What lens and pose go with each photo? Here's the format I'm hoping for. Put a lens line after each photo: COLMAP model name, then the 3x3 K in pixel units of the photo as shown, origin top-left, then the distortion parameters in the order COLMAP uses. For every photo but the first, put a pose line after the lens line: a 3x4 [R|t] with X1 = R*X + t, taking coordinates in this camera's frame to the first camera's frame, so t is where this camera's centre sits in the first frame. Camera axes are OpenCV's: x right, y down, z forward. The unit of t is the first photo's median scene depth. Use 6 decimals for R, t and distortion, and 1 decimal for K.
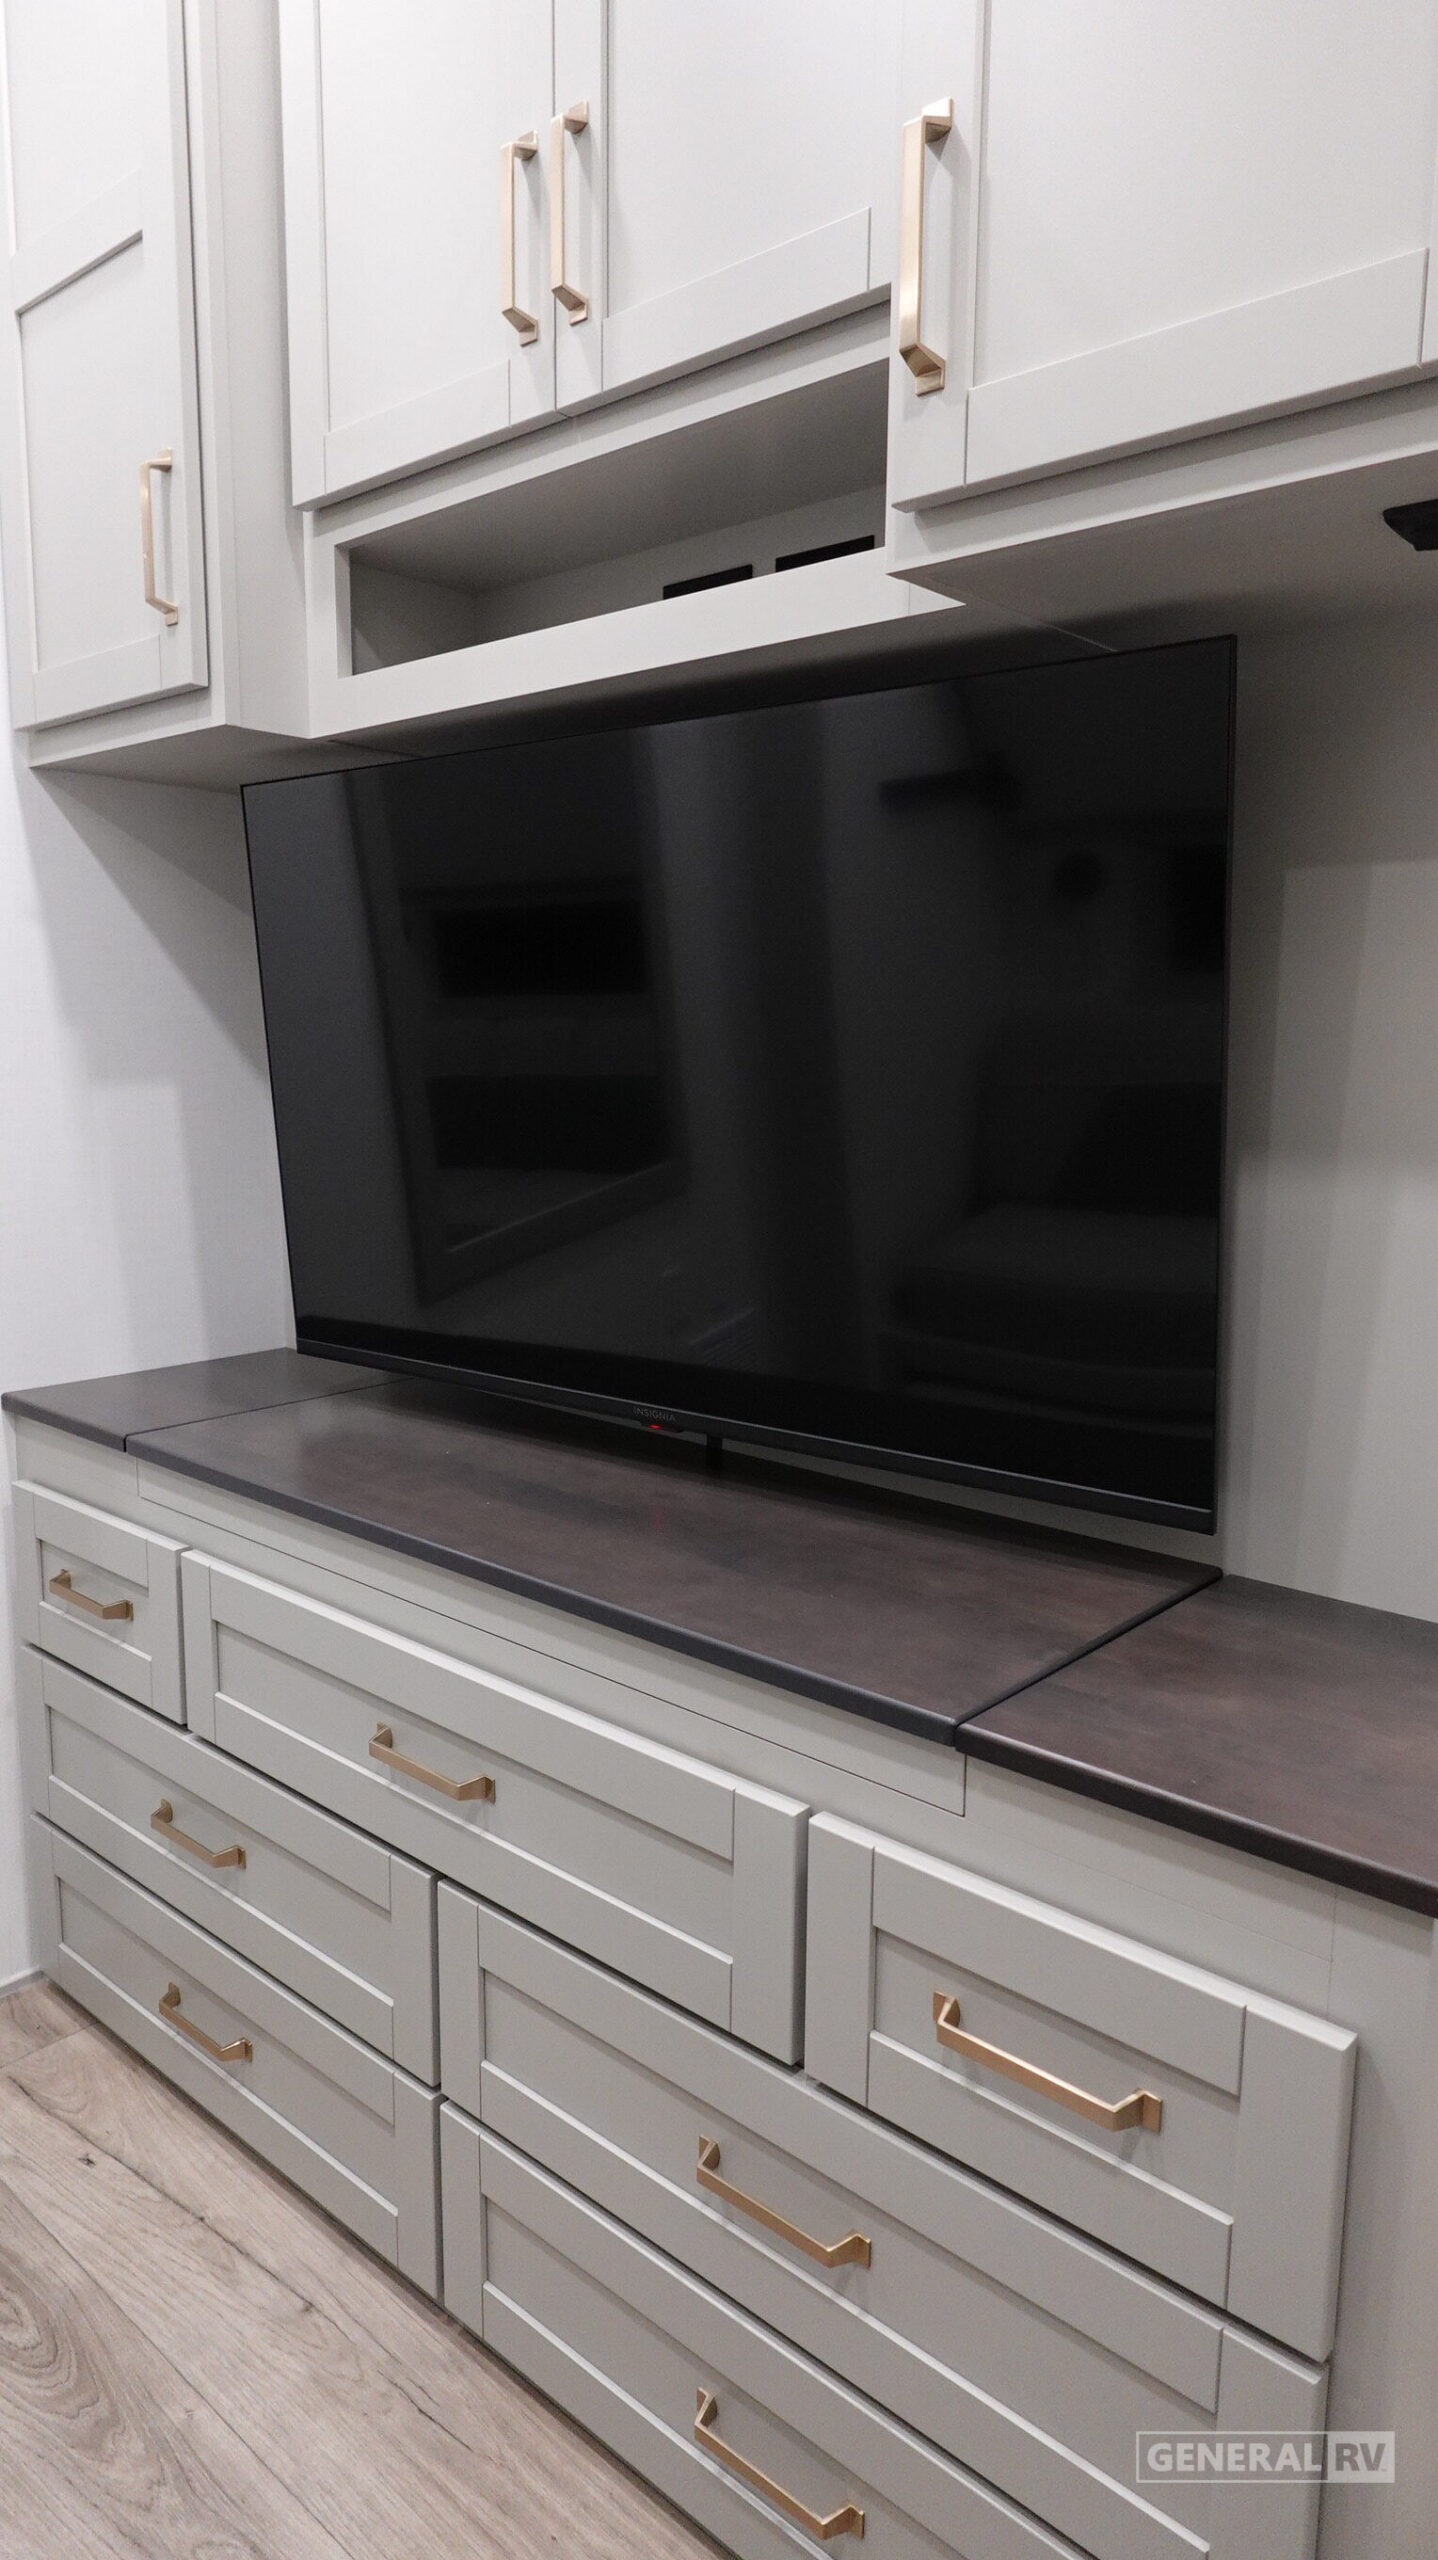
lens RADIAL K [[1568.0, 0, 793.5], [0, 1568.0, 1269.5], [0, 0, 1]] dist [-0.003580, 0.003372]
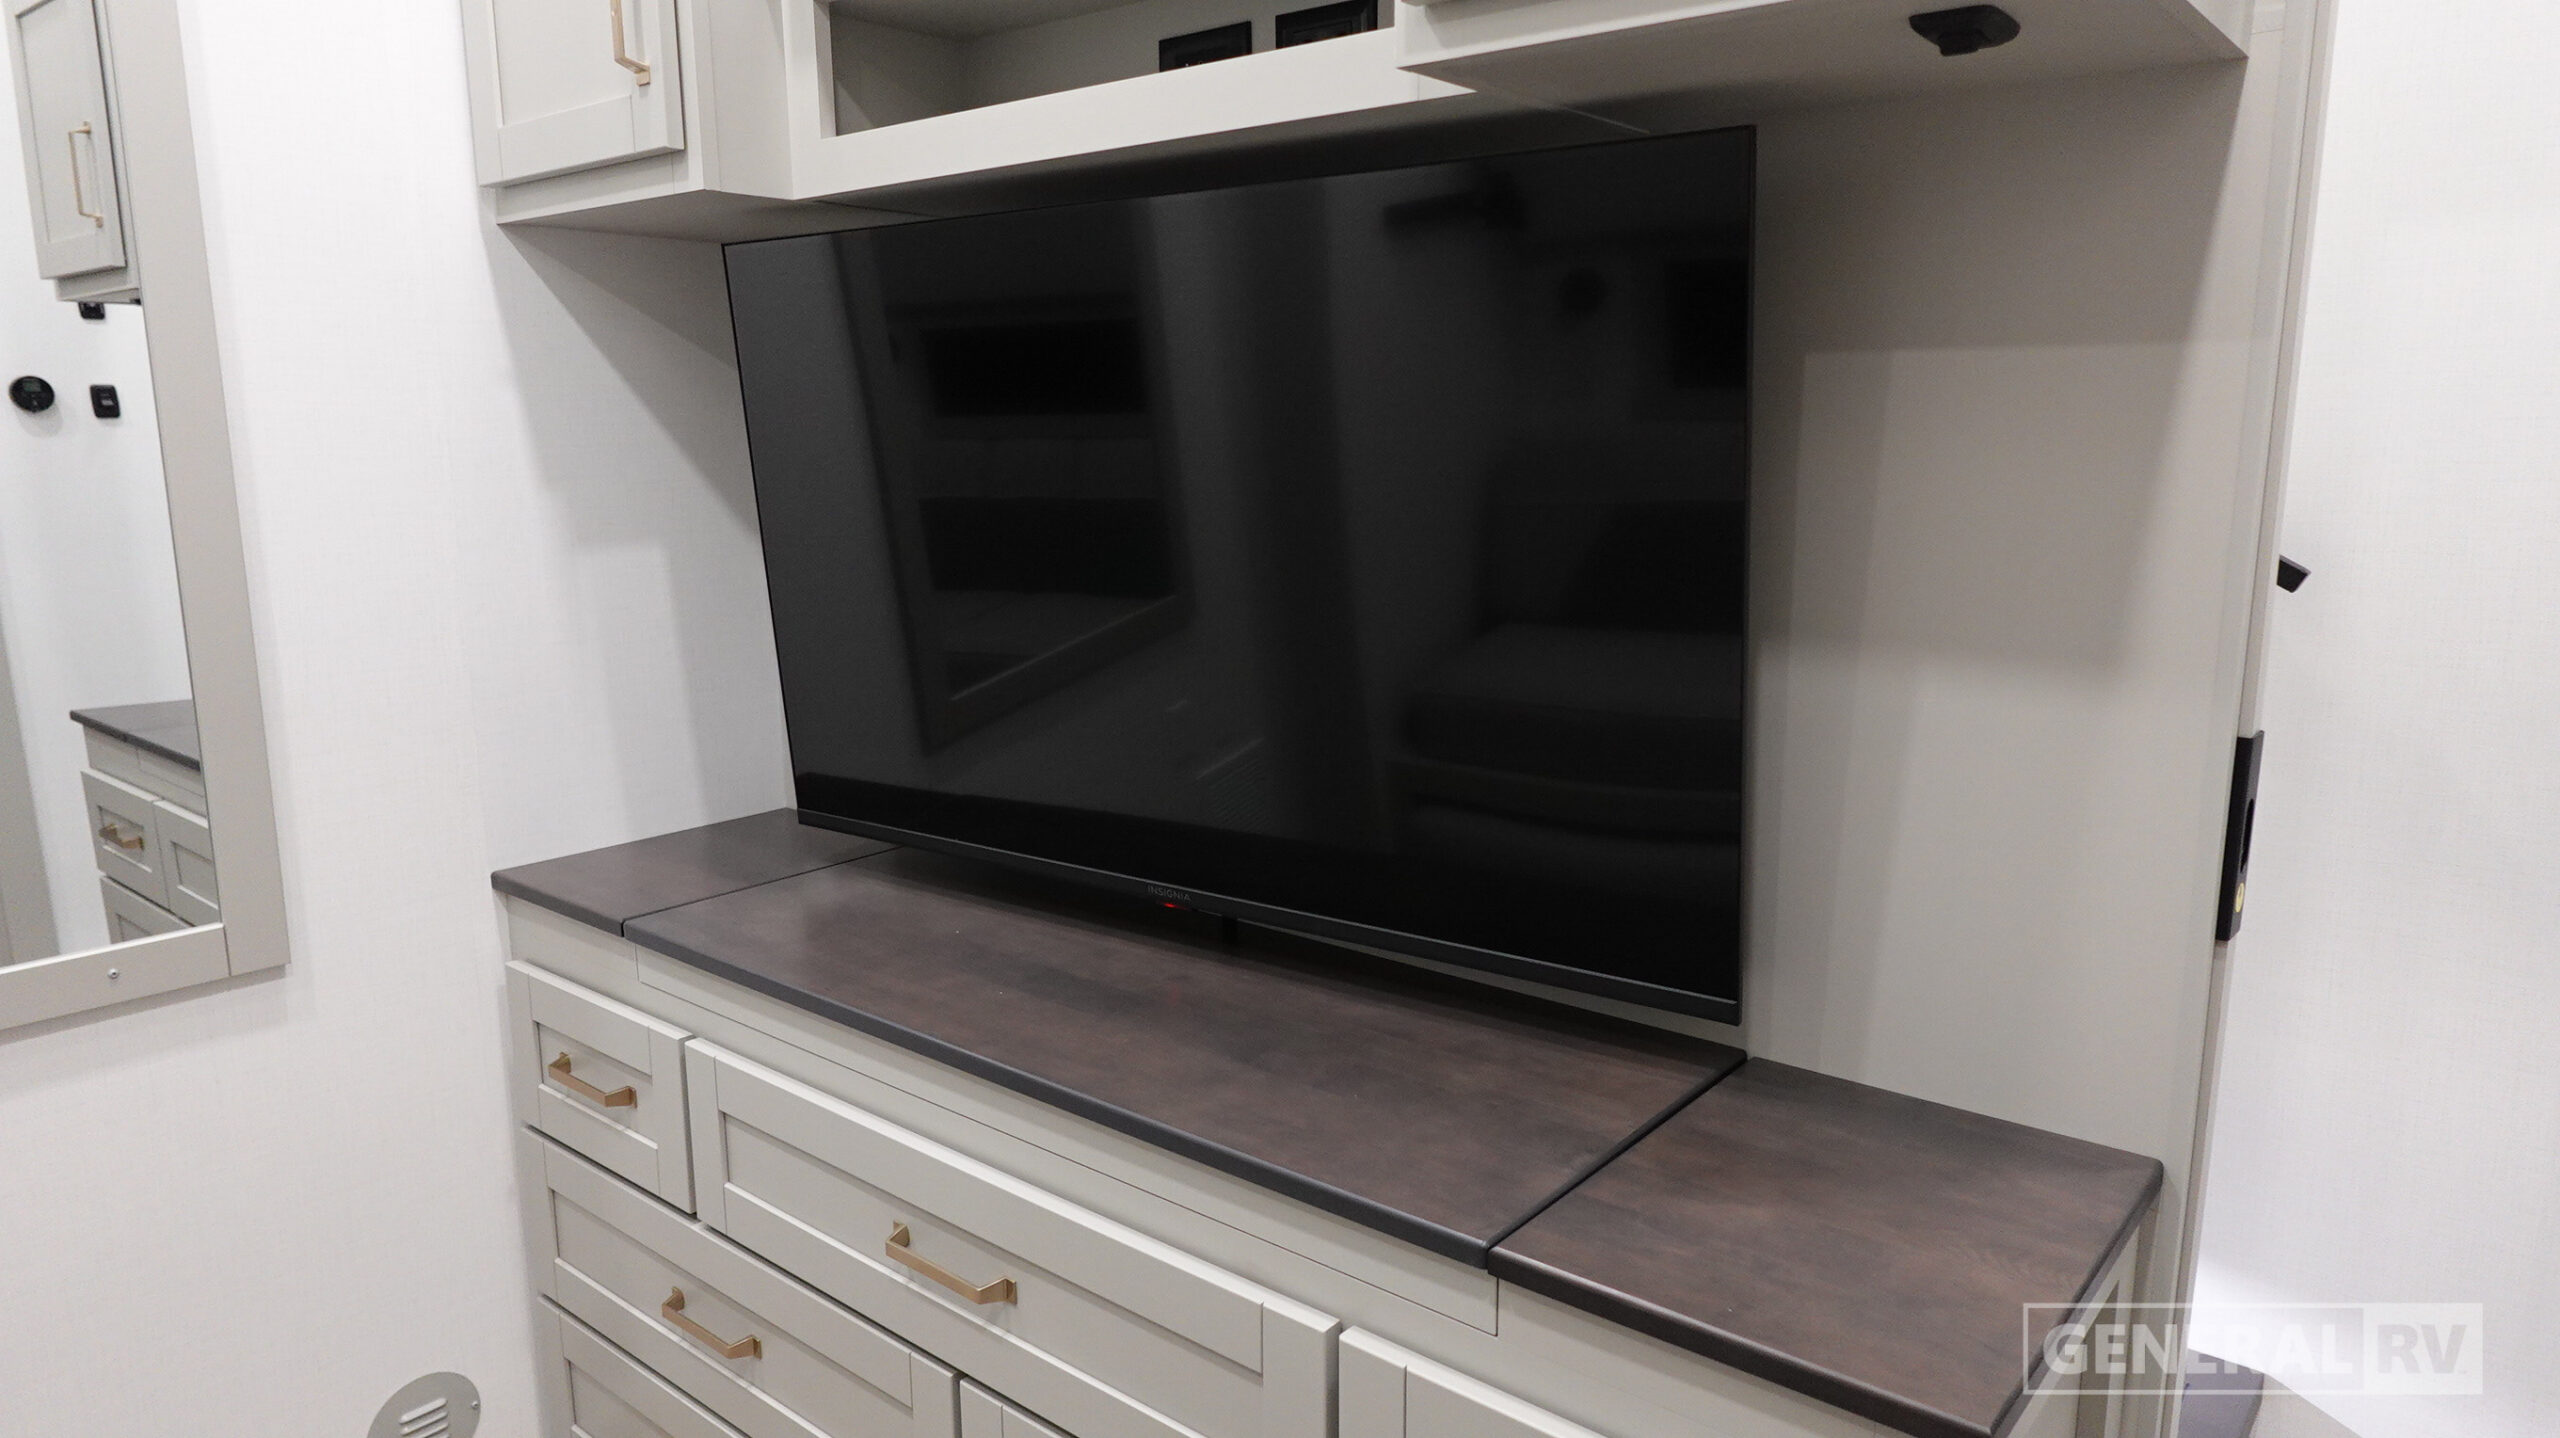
lens RADIAL K [[1568.0, 0, 1355.9], [0, 1568.0, 711.8], [0, 0, 1]] dist [-0.003580, 0.003372]
pose [[0.999115, -0.020065, 0.036980, -0.005449], [0.018936, 0.999351, 0.030633, -0.048316], [-0.037570, -0.029906, 0.998846, 0.016829]]
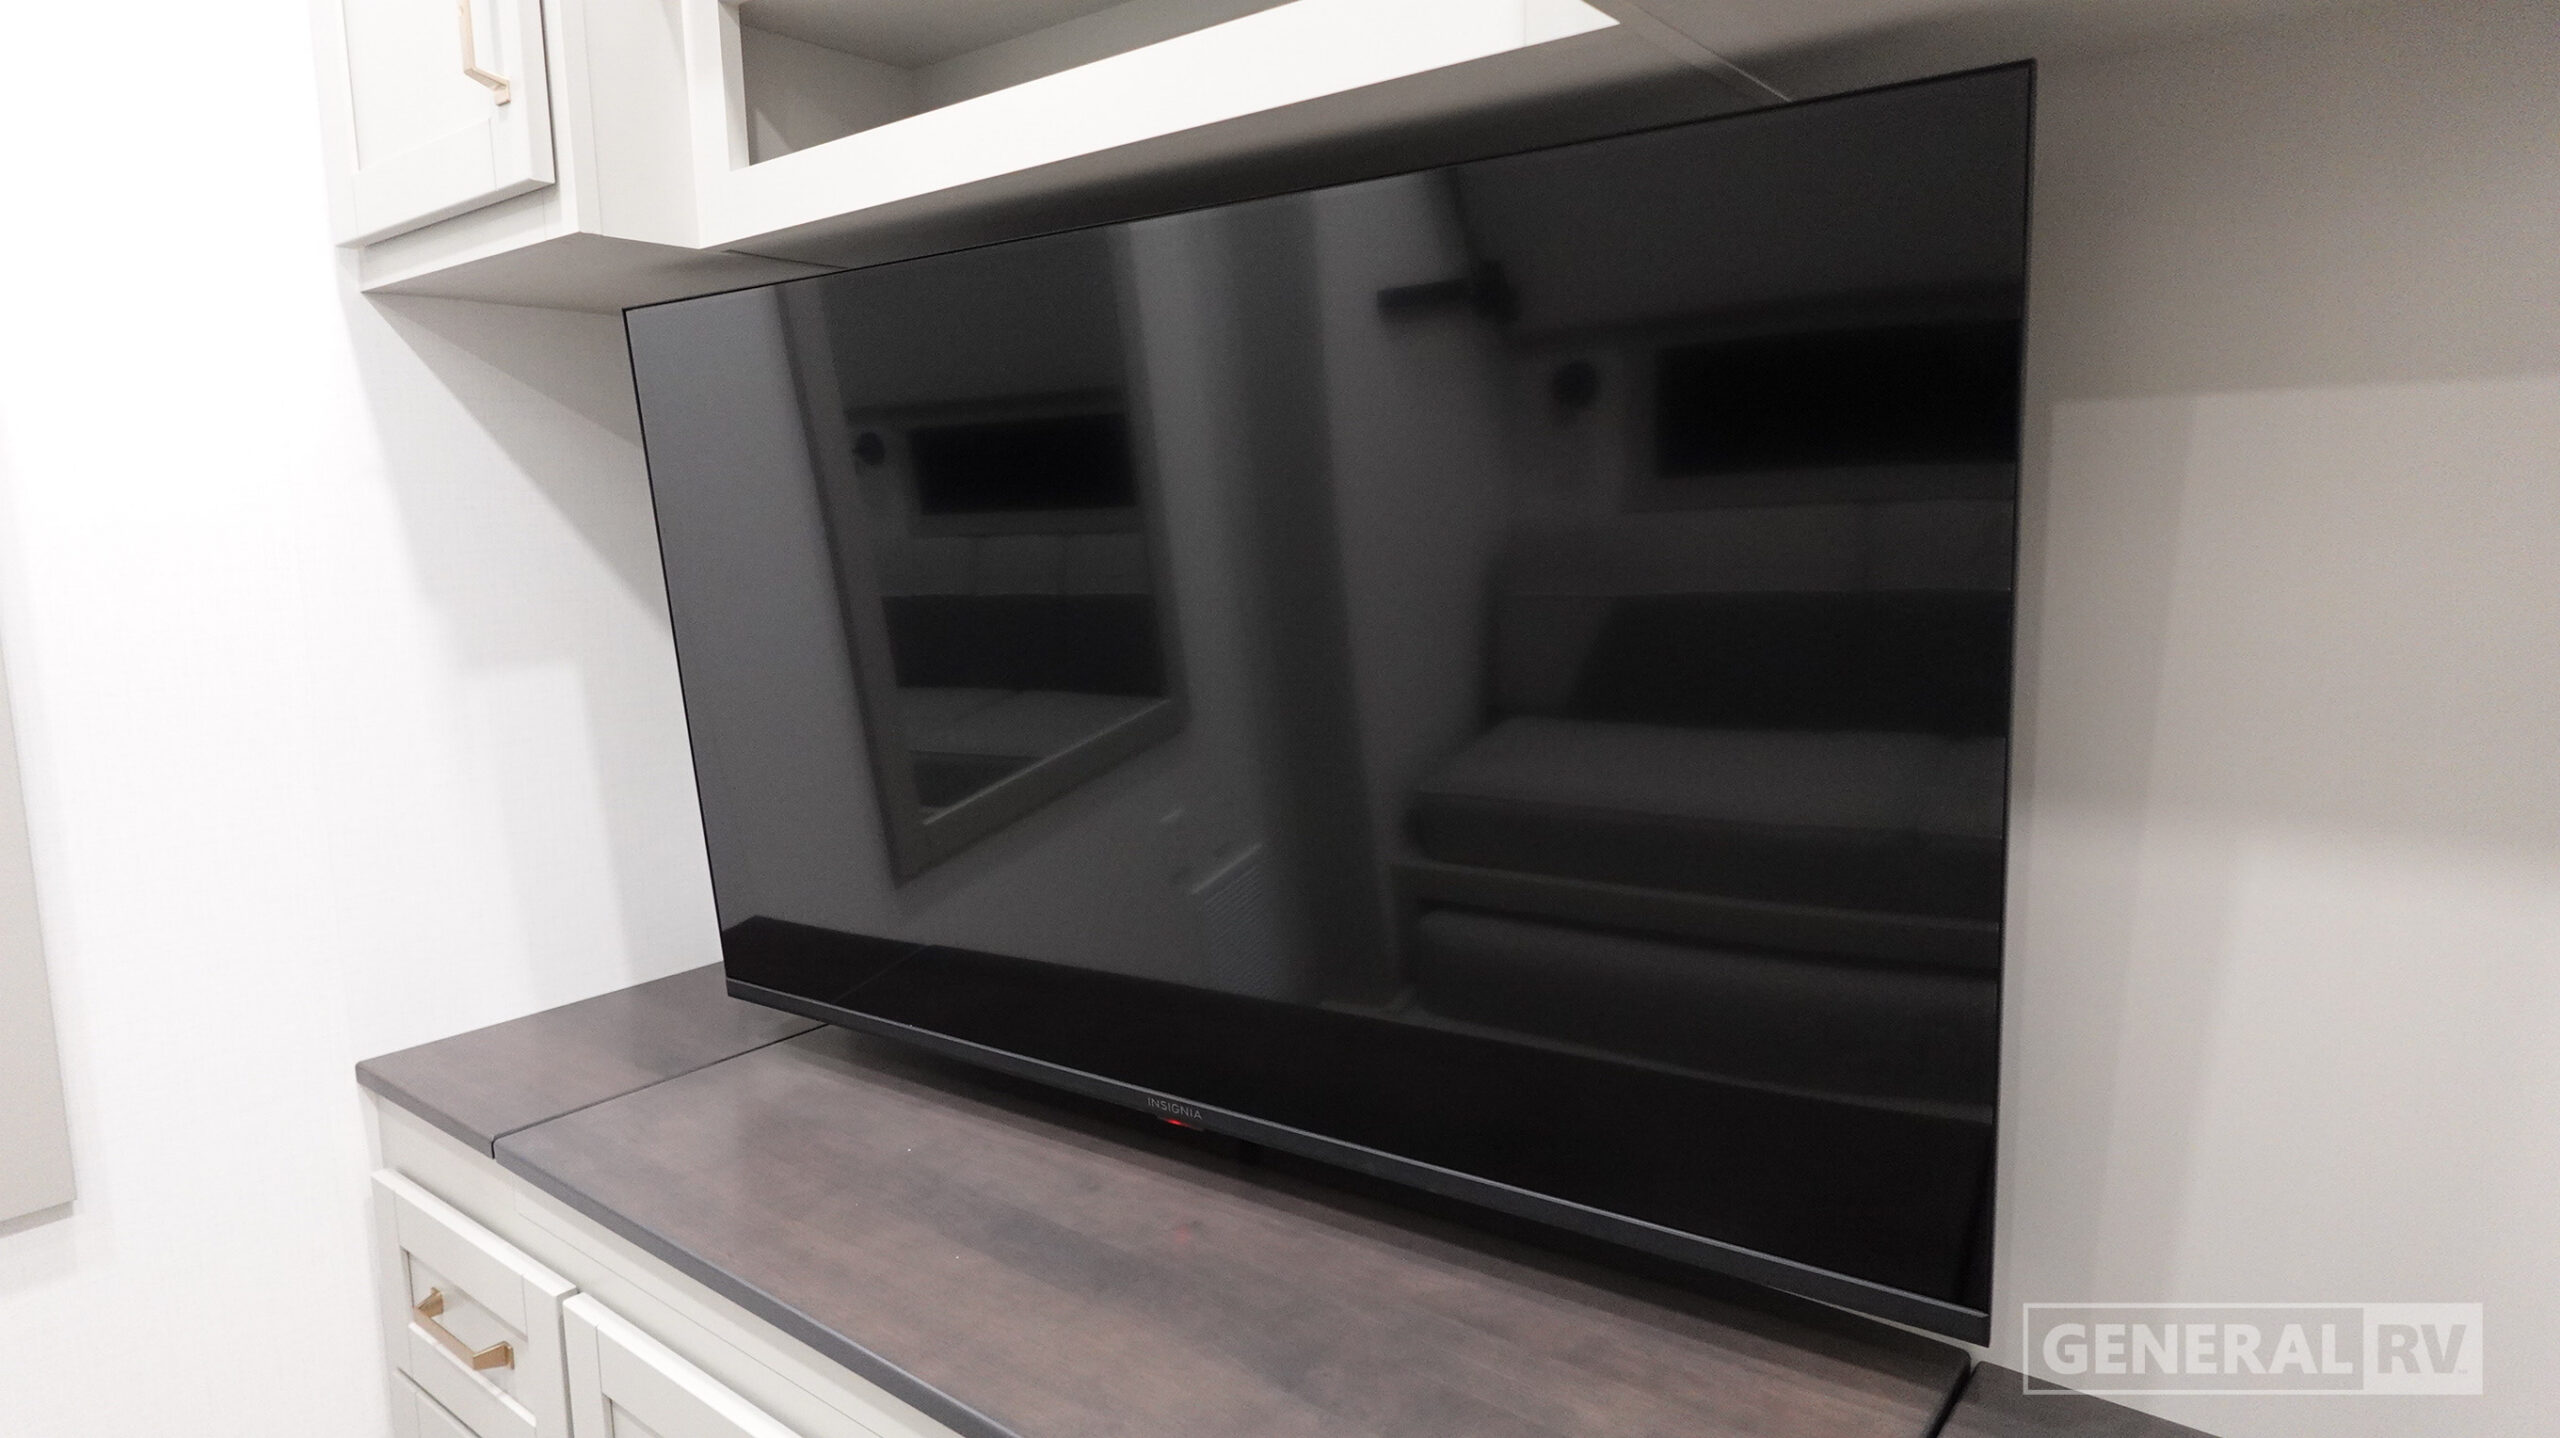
lens RADIAL K [[1481.4, 0, 1342.0], [0, 1481.4, 712.0], [0, 0, 1]] dist [-0.002887, 0.003312]
pose [[0.998404, -0.035680, 0.043767, -0.030458], [0.036490, 0.999175, -0.017853, -0.084724], [-0.043094, 0.019421, 0.998882, 0.258576]]
